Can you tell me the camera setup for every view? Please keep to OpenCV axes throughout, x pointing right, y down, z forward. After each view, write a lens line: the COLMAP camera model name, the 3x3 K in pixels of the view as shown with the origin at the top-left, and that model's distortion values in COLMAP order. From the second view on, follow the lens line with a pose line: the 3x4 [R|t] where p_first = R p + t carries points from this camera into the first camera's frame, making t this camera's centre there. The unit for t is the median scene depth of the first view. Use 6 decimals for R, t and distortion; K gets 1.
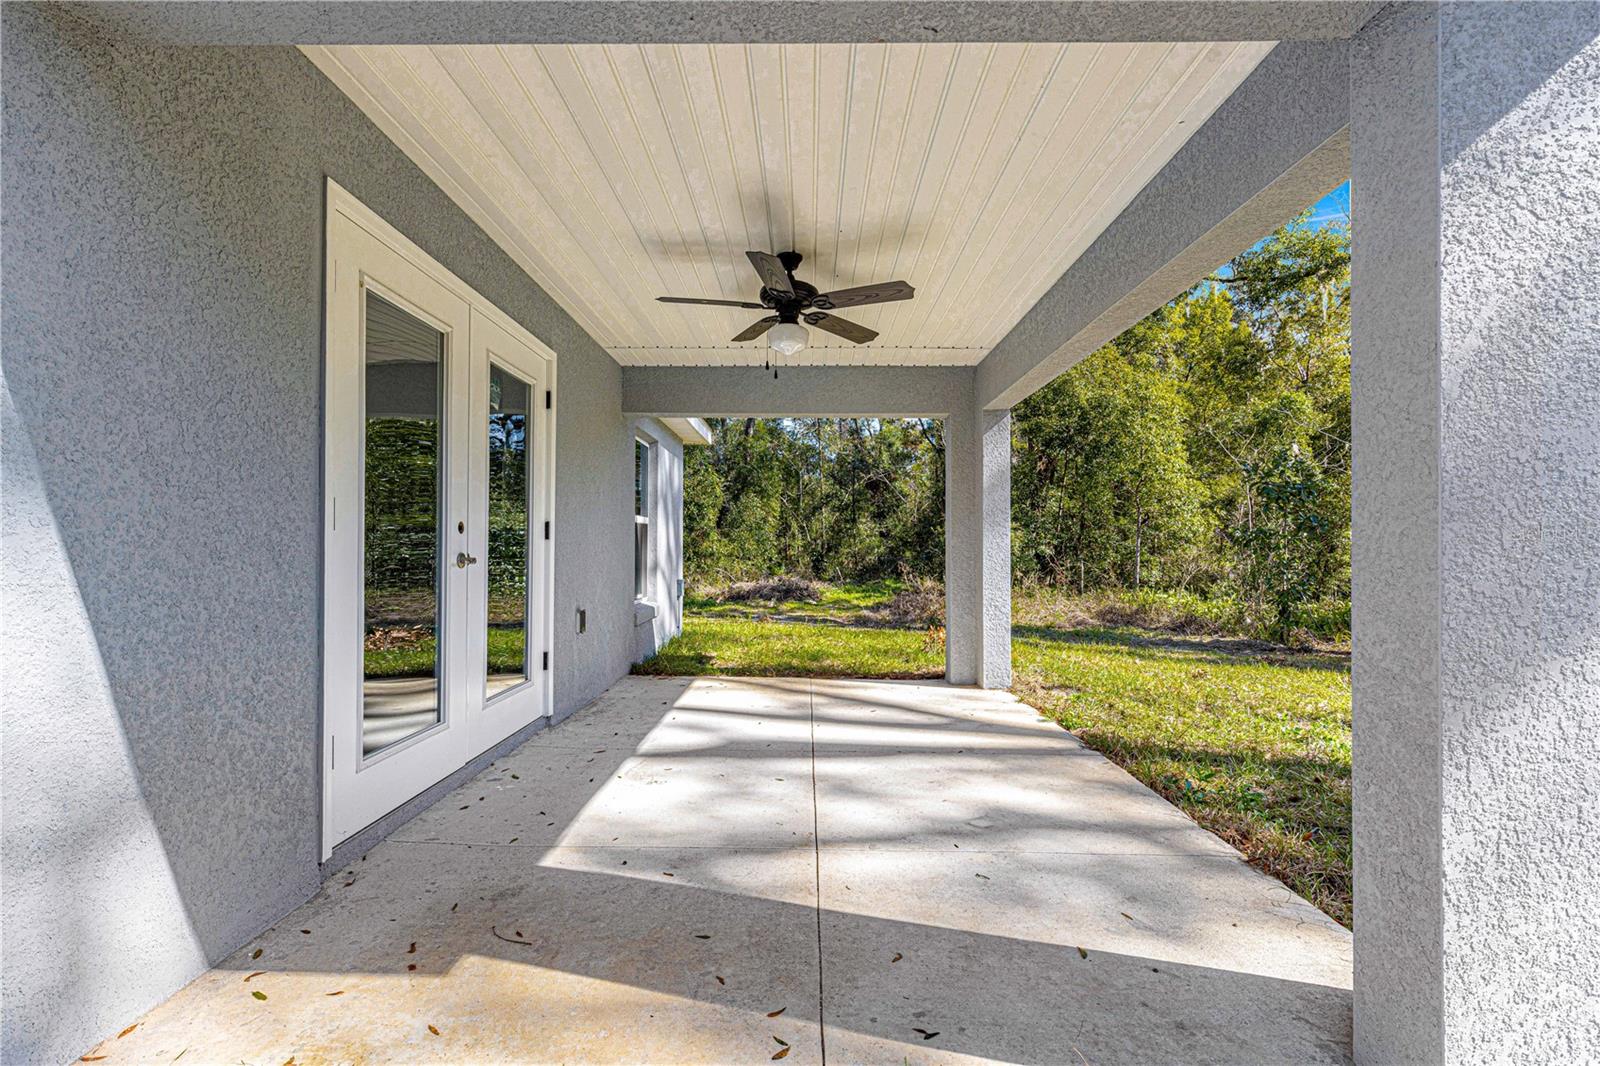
lens RADIAL K [[717.0, 0, 796.0], [0, 717.0, 541.5], [0, 0, 1]] dist [0.011266, -0.002798]
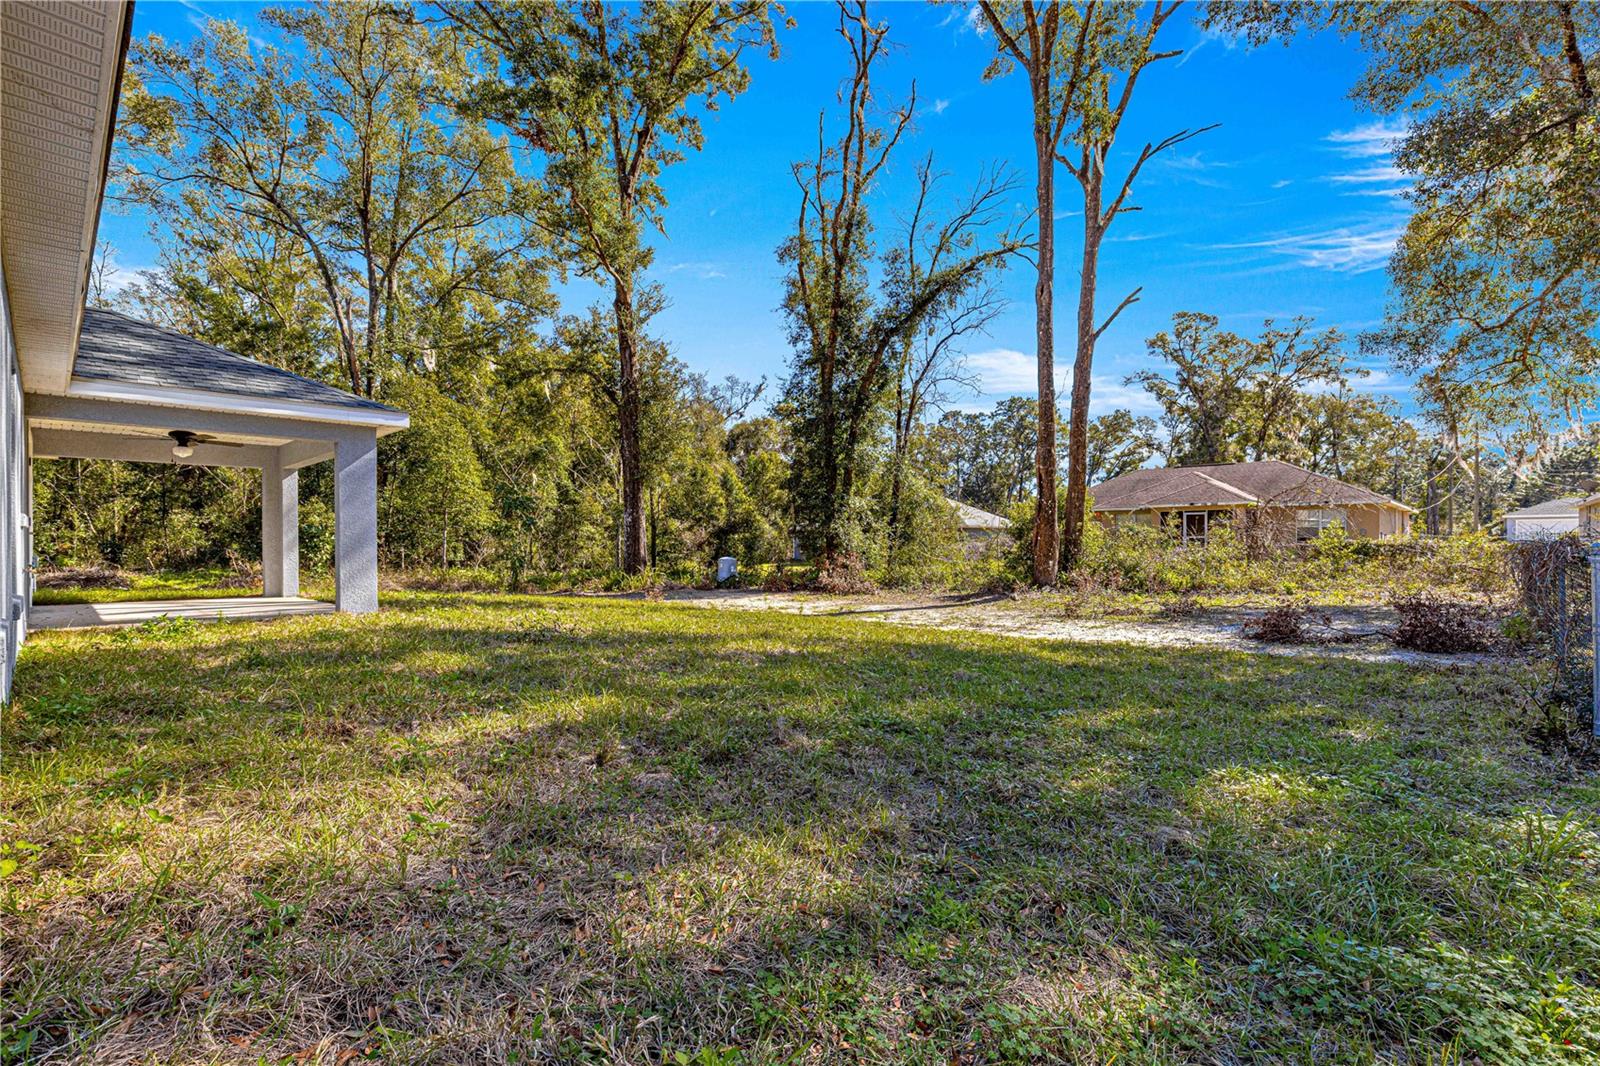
lens RADIAL K [[717.0, 0, 793.6], [0, 717.0, 540.9], [0, 0, 1]] dist [0.011266, -0.002798]
pose [[0.685362, -0.003991, 0.728191, -0.050683], [-0.001275, 0.999977, 0.006680, 0.003330], [-0.728201, -0.005507, 0.685341, -0.305389]]
